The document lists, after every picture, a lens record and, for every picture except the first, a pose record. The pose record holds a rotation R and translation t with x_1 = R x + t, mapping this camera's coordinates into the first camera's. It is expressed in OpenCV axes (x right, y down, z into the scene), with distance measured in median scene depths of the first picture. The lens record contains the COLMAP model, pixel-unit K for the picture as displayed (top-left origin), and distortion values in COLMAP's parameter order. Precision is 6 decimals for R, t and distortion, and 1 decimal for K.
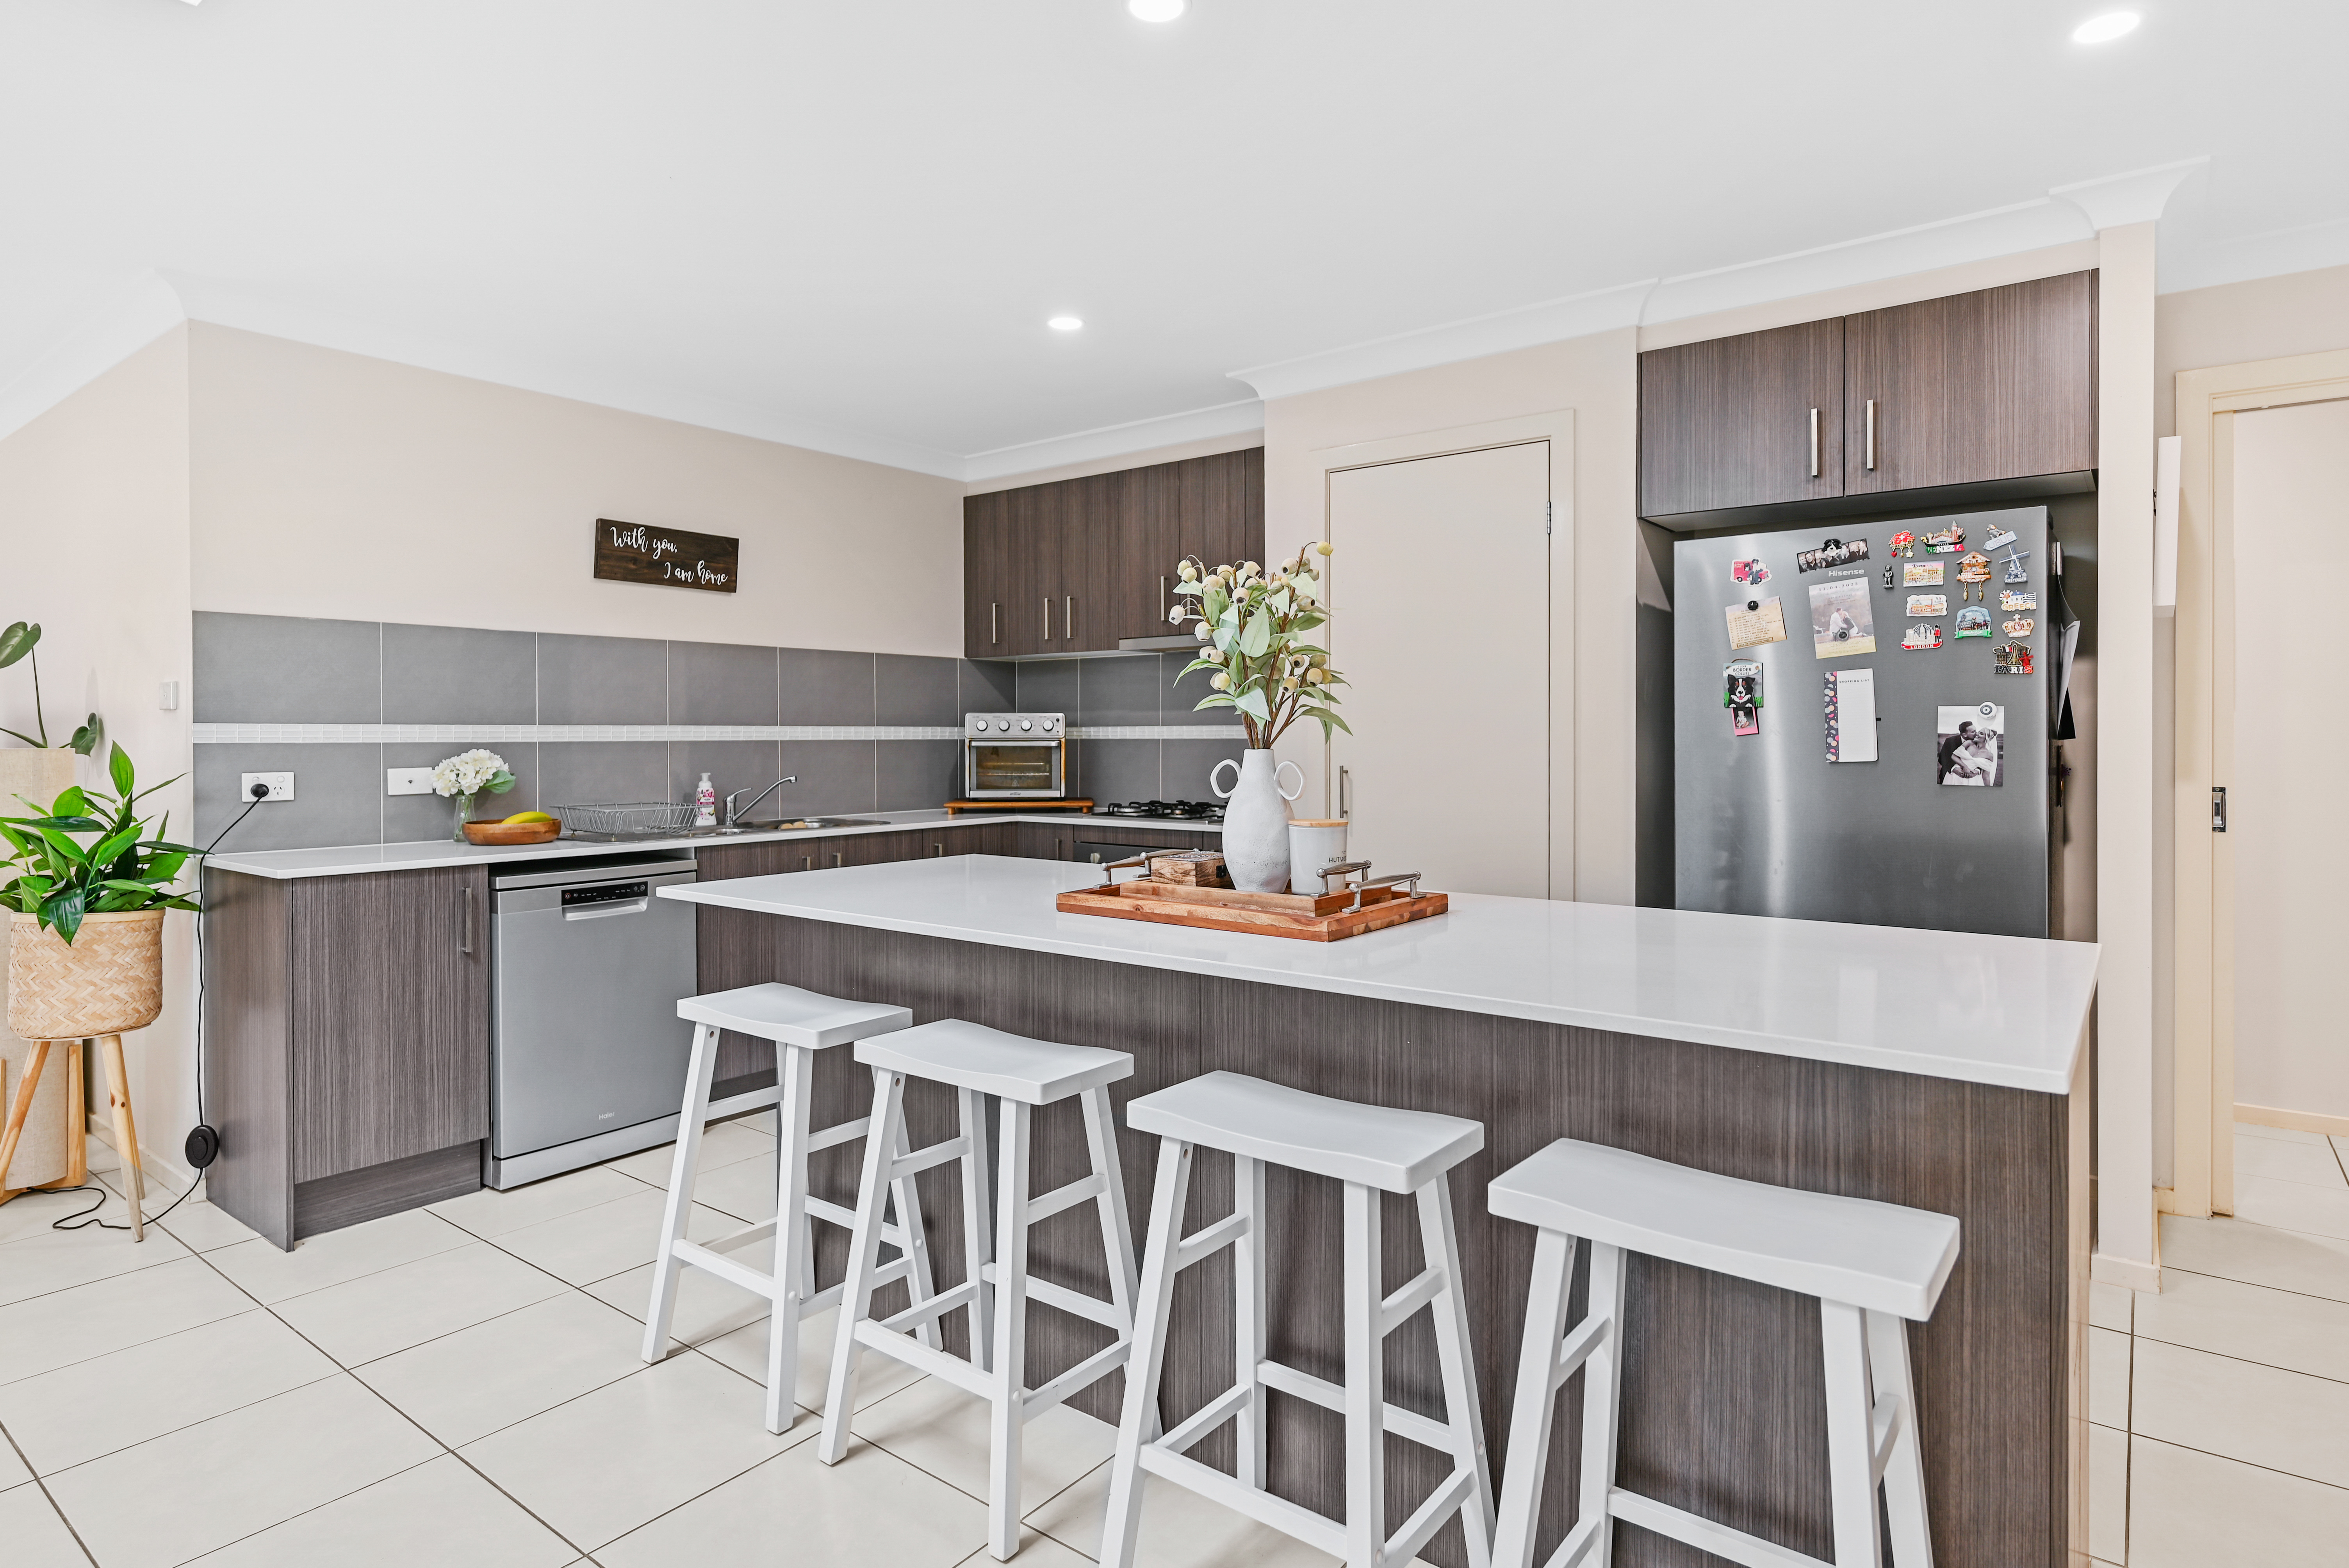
lens RADIAL K [[1275.8, 0, 1167.5], [0, 1275.8, 725.2], [0, 0, 1]] dist [-0.001569, -0.000334]
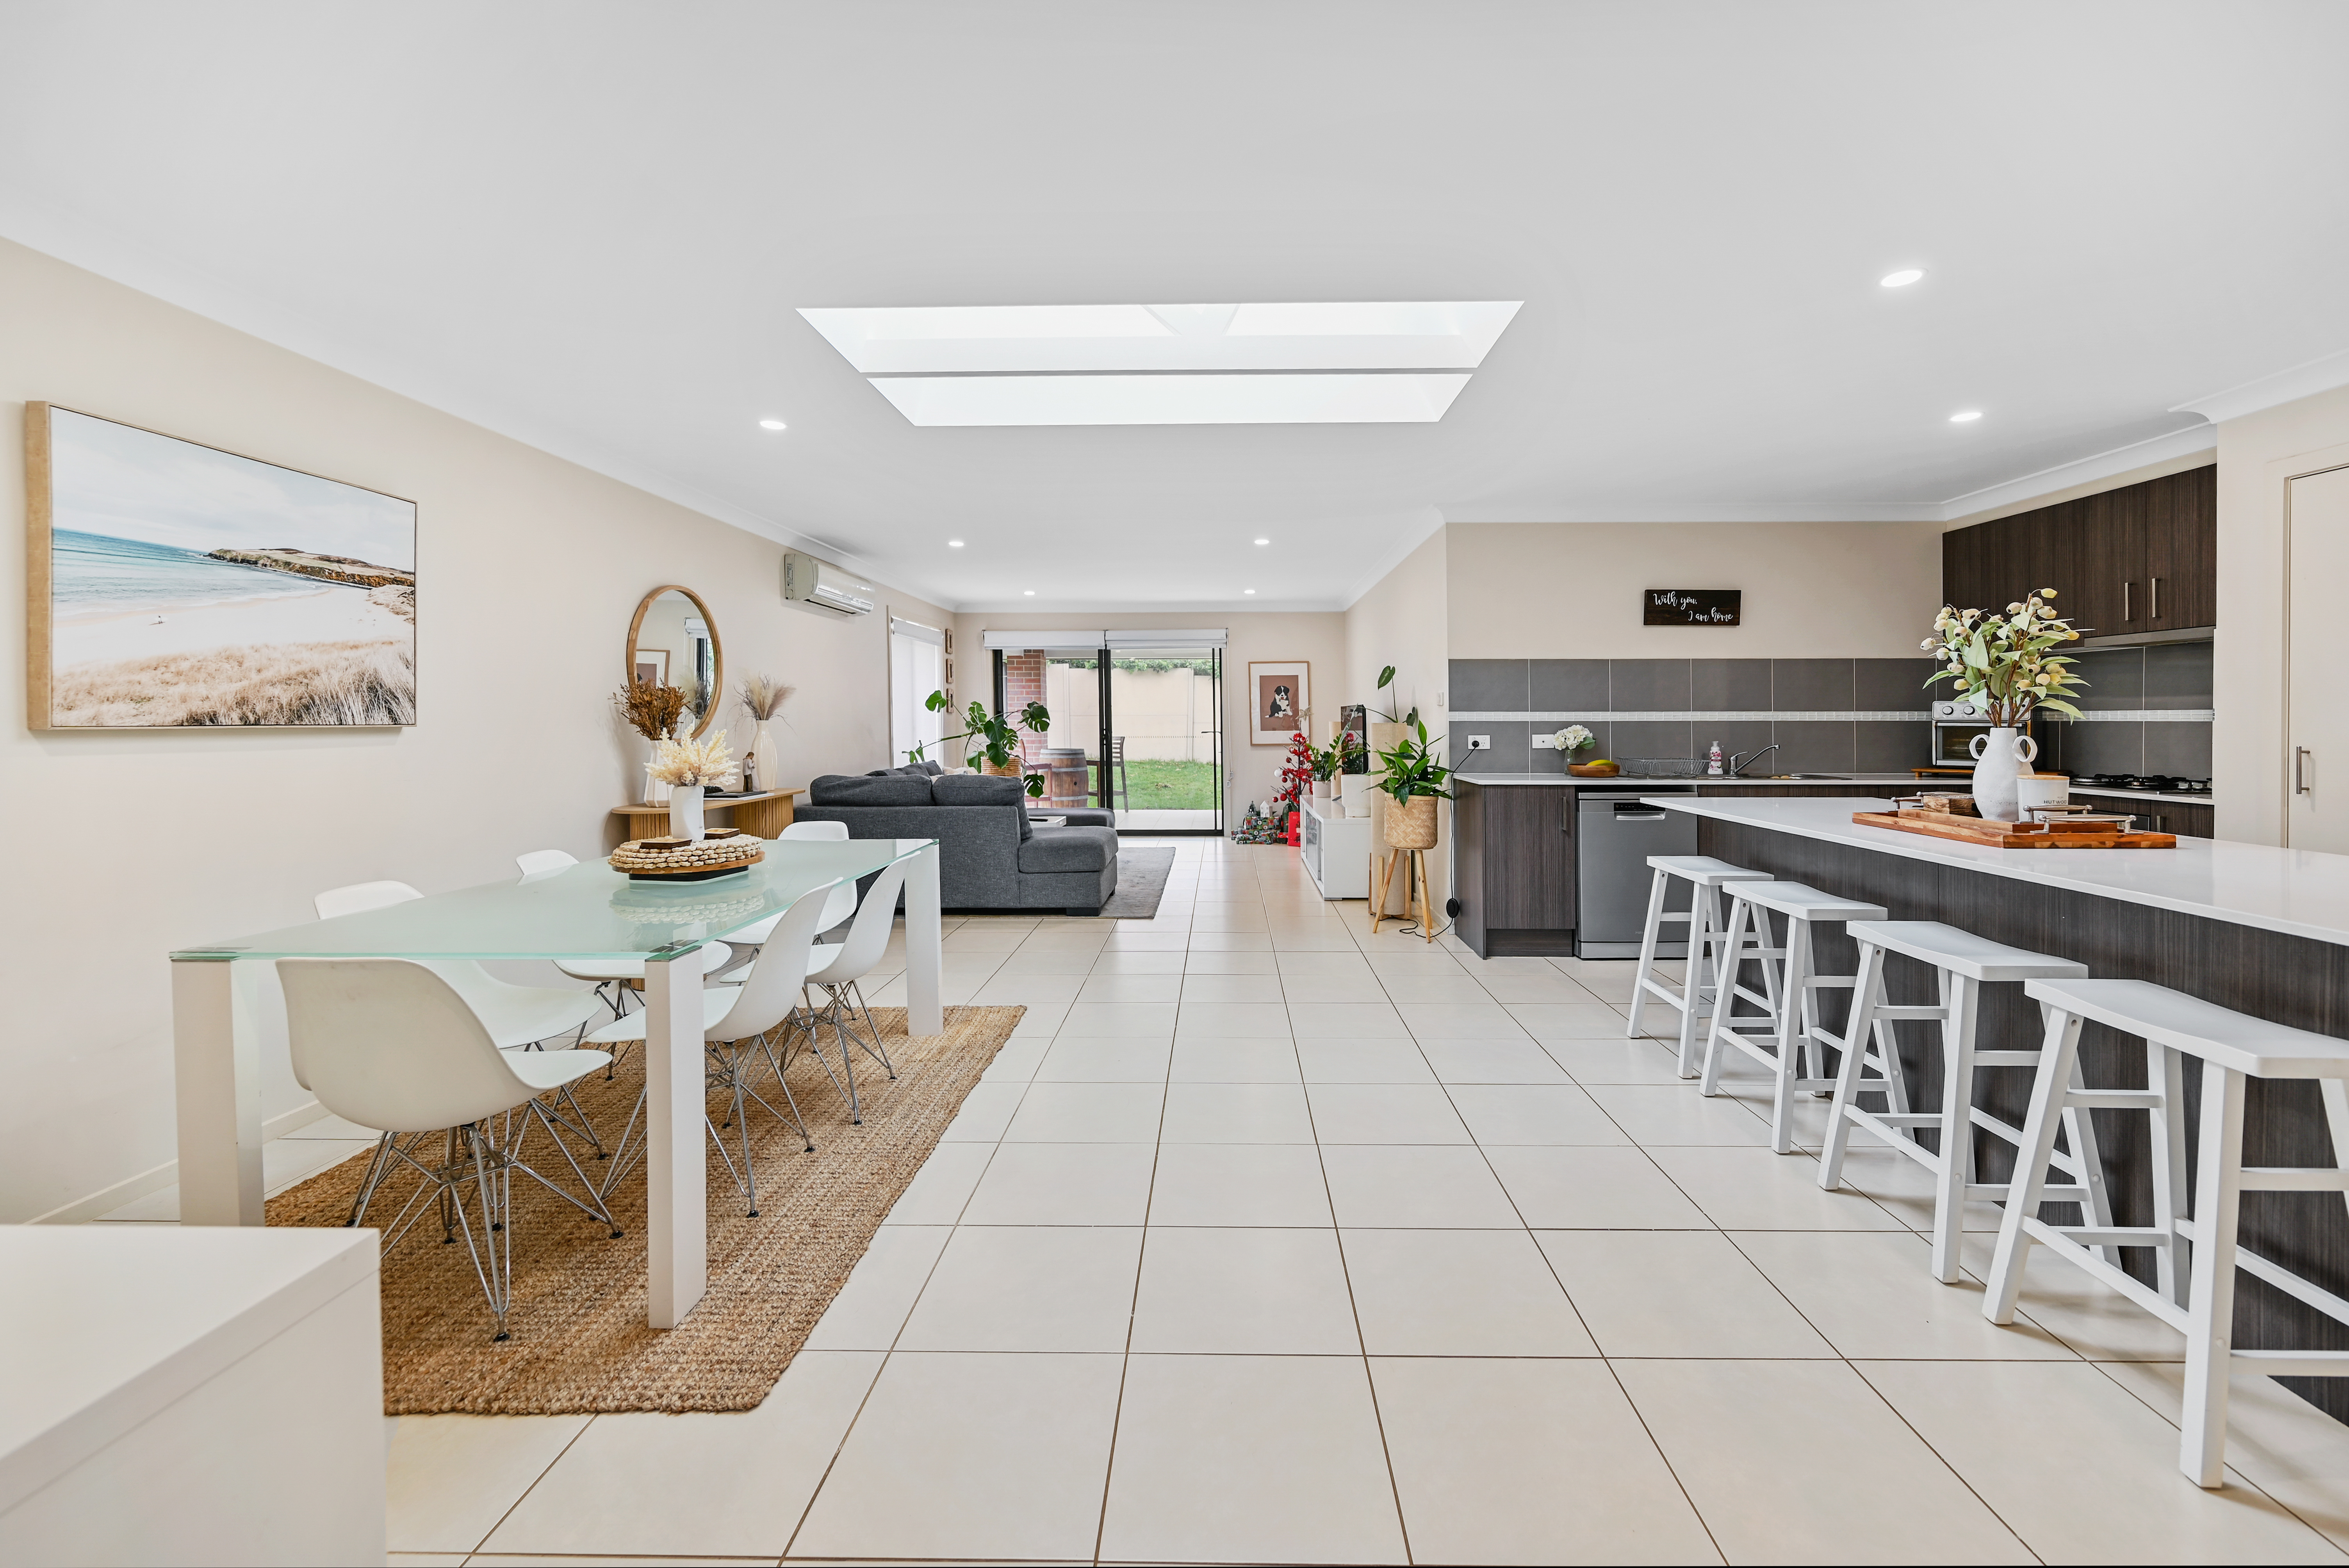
lens RADIAL K [[980.3, 0, 1185.9], [0, 980.3, 712.1], [0, 0, 1]] dist [-0.000100, 0.000086]
pose [[0.588697, -0.003092, -0.808348, 0.302648], [0.005816, 0.999983, 0.000411, -0.004095], [0.808333, -0.004944, 0.588705, -0.322840]]
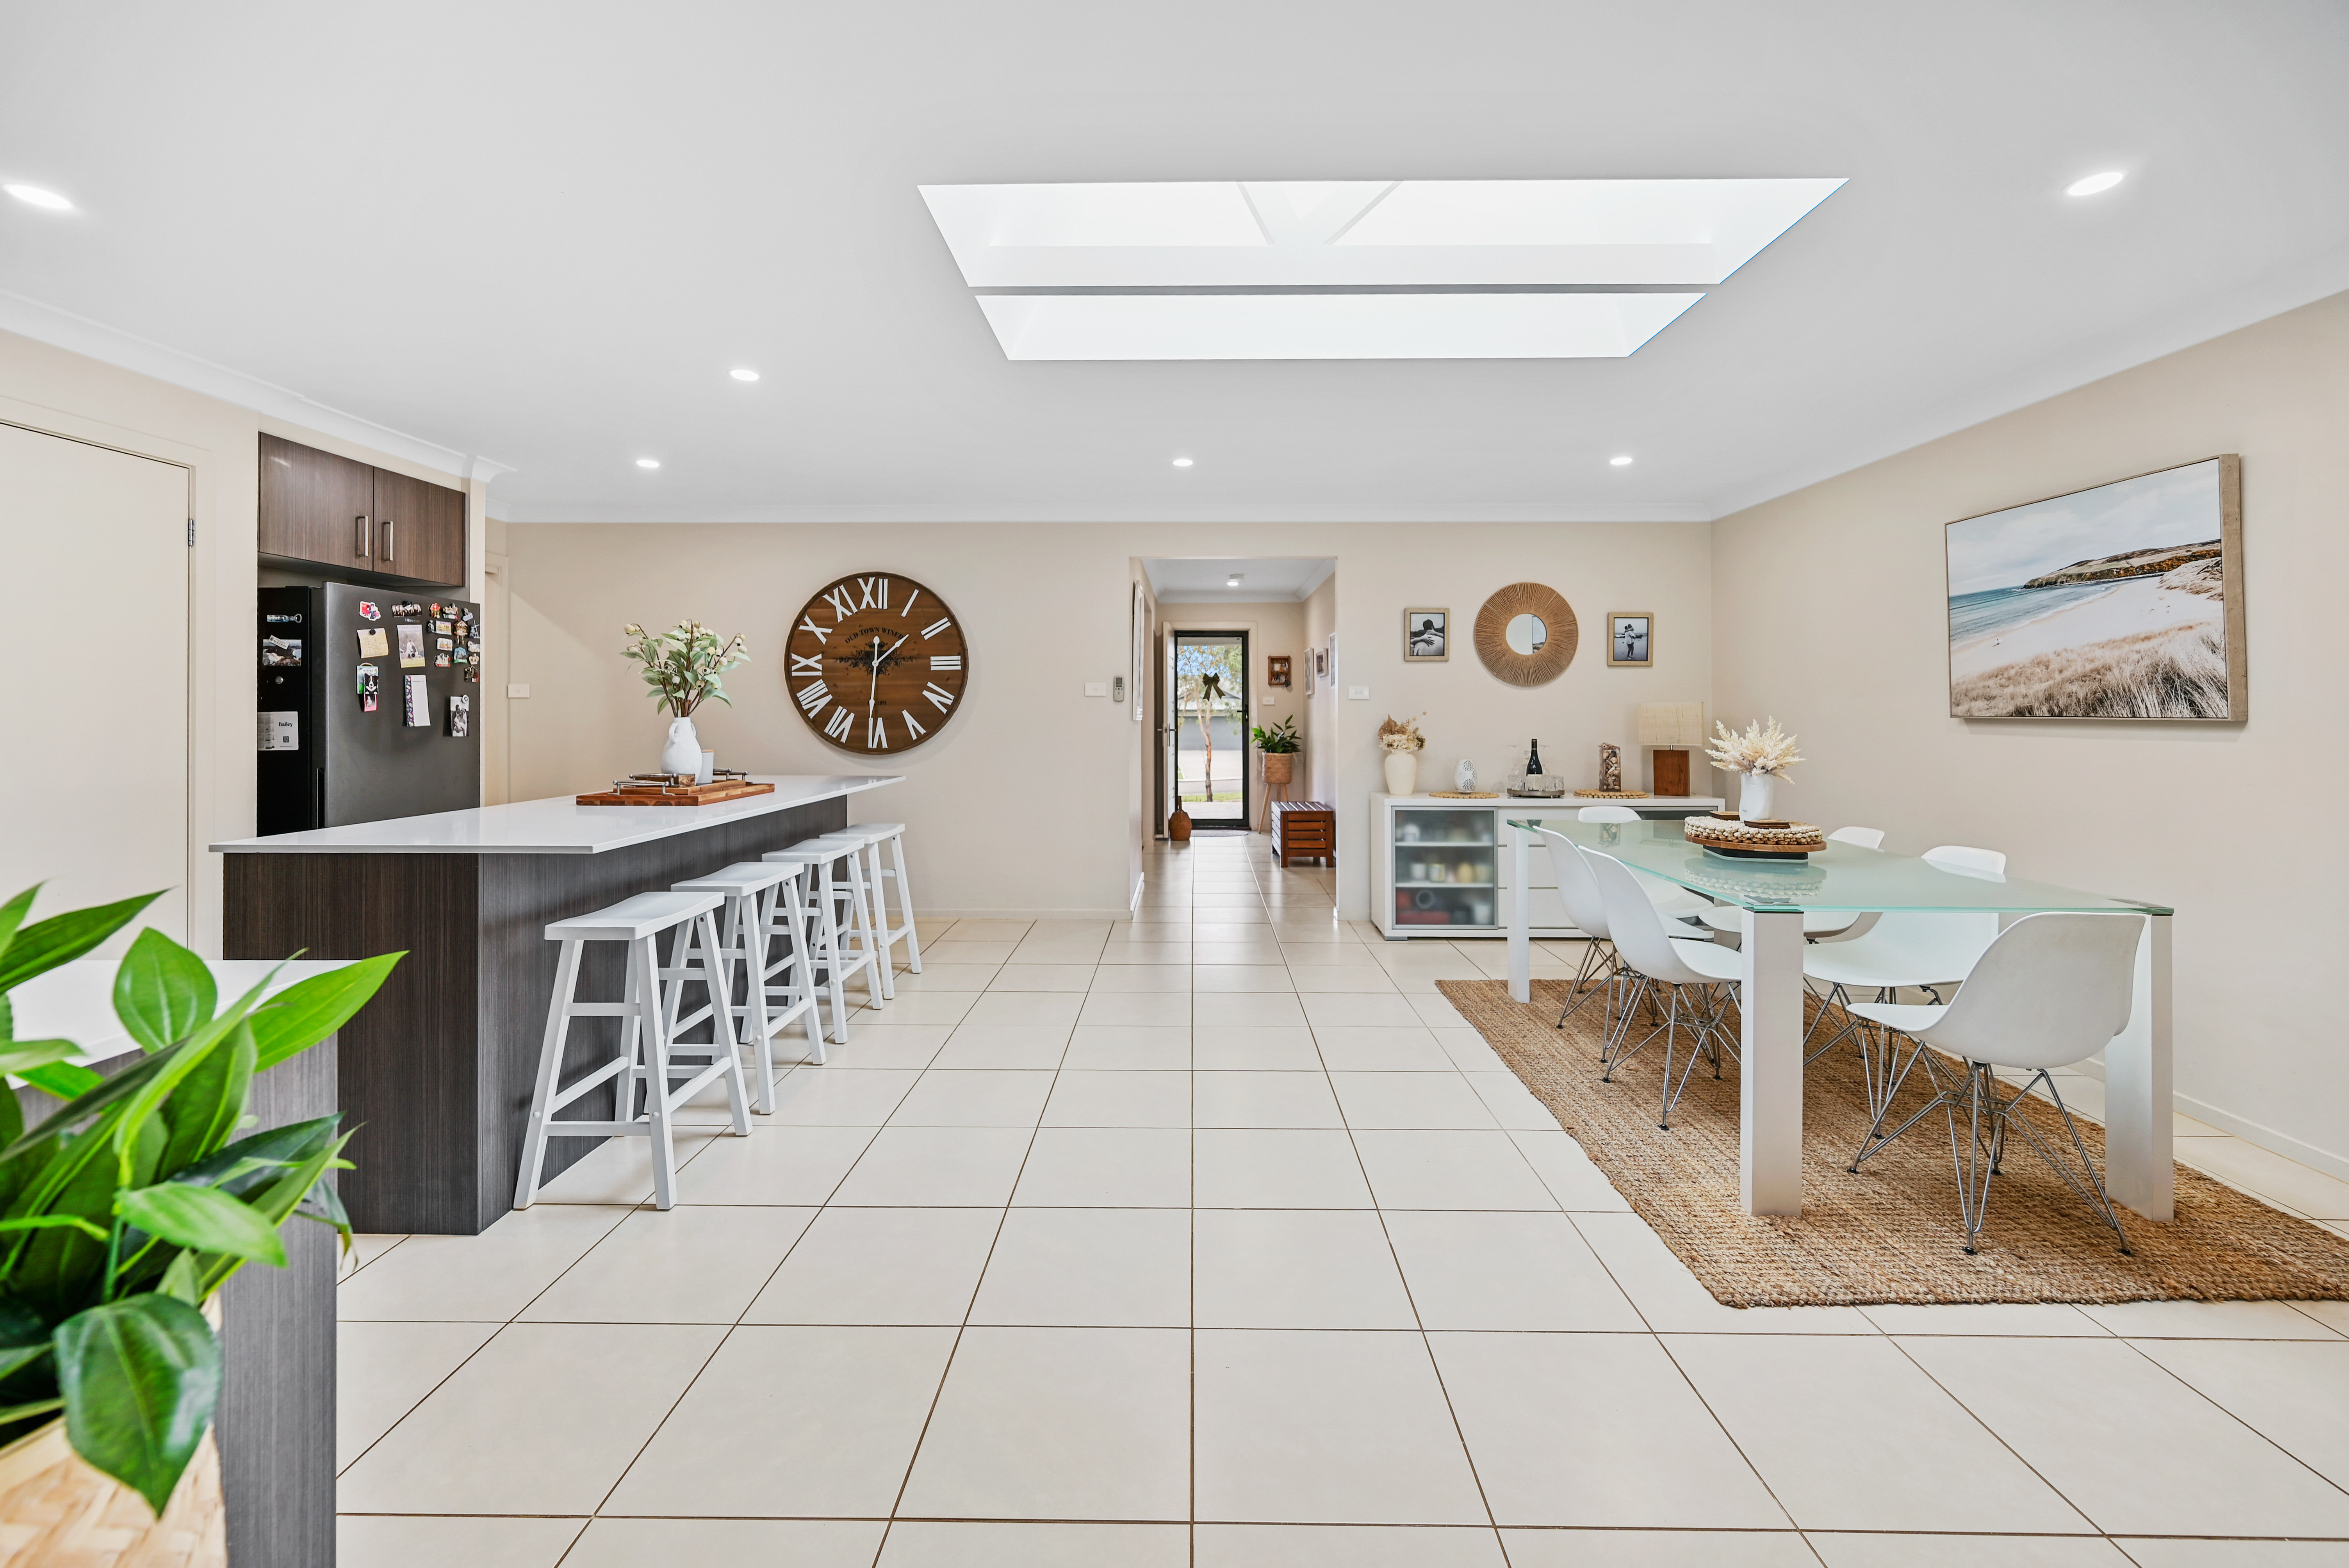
lens RADIAL K [[980.3, 0, 1185.9], [0, 980.3, 712.1], [0, 0, 1]] dist [-0.000100, 0.000086]
pose [[-0.603322, 0.000697, 0.797497, -1.302882], [-0.005732, 0.999970, -0.005210, 0.010346], [-0.797477, -0.007714, -0.603300, 1.020855]]
